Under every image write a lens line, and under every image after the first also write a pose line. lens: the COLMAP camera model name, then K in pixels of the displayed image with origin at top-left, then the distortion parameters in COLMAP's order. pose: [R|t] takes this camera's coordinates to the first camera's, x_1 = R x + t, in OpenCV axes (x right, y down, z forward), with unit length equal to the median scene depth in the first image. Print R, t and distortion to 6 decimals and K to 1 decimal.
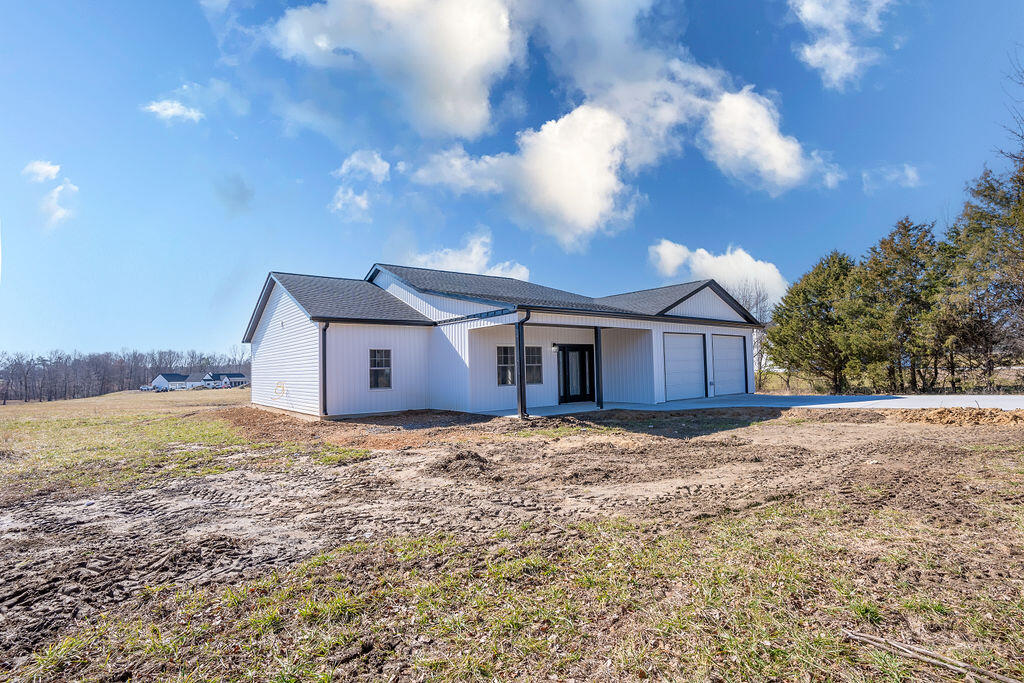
lens RADIAL K [[501.5, 0, 511.6], [0, 501.5, 350.7], [0, 0, 1]] dist [-0.072456, 0.029687]
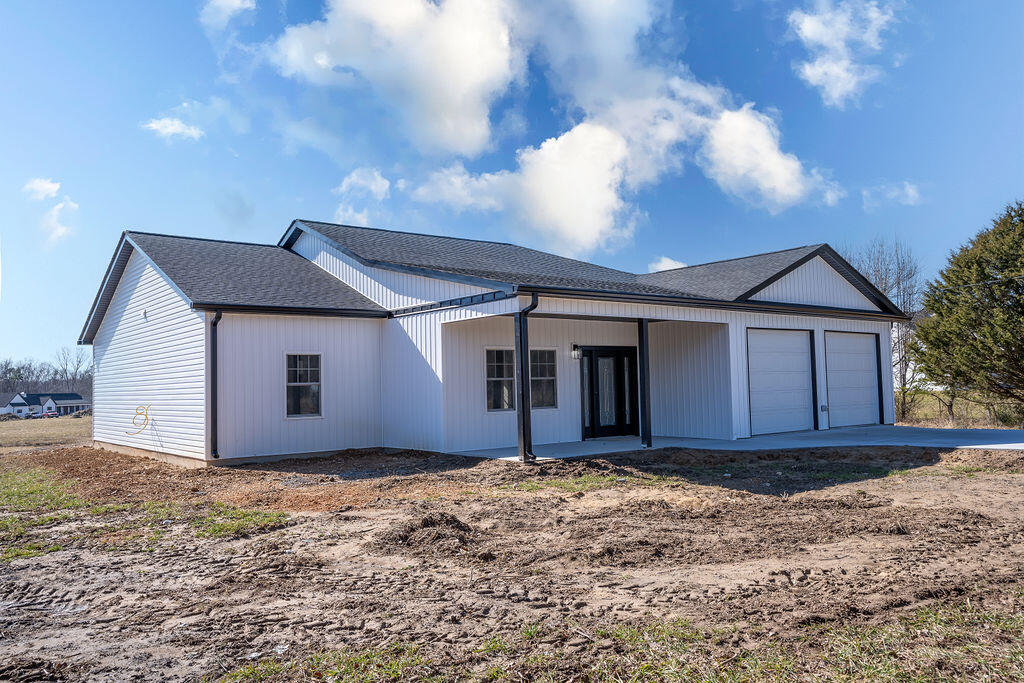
lens RADIAL K [[797.9, 0, 516.4], [0, 797.9, 340.3], [0, 0, 1]] dist [0.023745, 0.009855]
pose [[0.999955, 0.000543, 0.009477, -0.000241], [-0.000358, 0.999811, -0.019447, -0.001109], [-0.009485, 0.019443, 0.999766, -0.027481]]
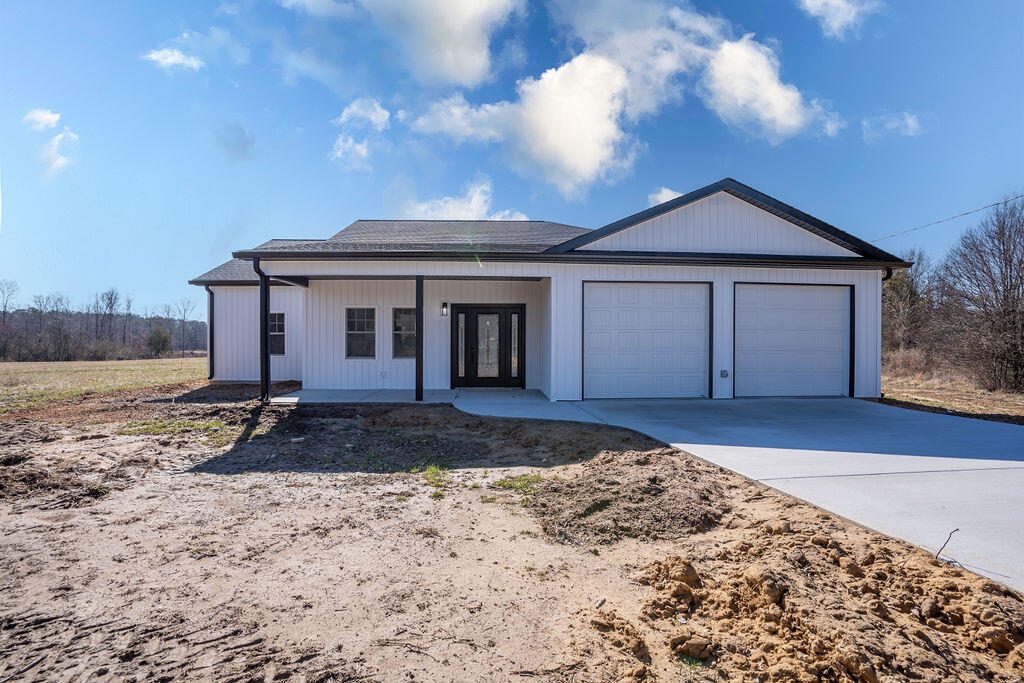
lens RADIAL K [[501.5, 0, 511.9], [0, 501.5, 340.5], [0, 0, 1]] dist [-0.072456, 0.029687]
pose [[0.820904, 0.027713, -0.570394, 0.683570], [0.000158, 0.998811, 0.048756, 0.004474], [0.571067, -0.040115, 0.819923, 0.559689]]
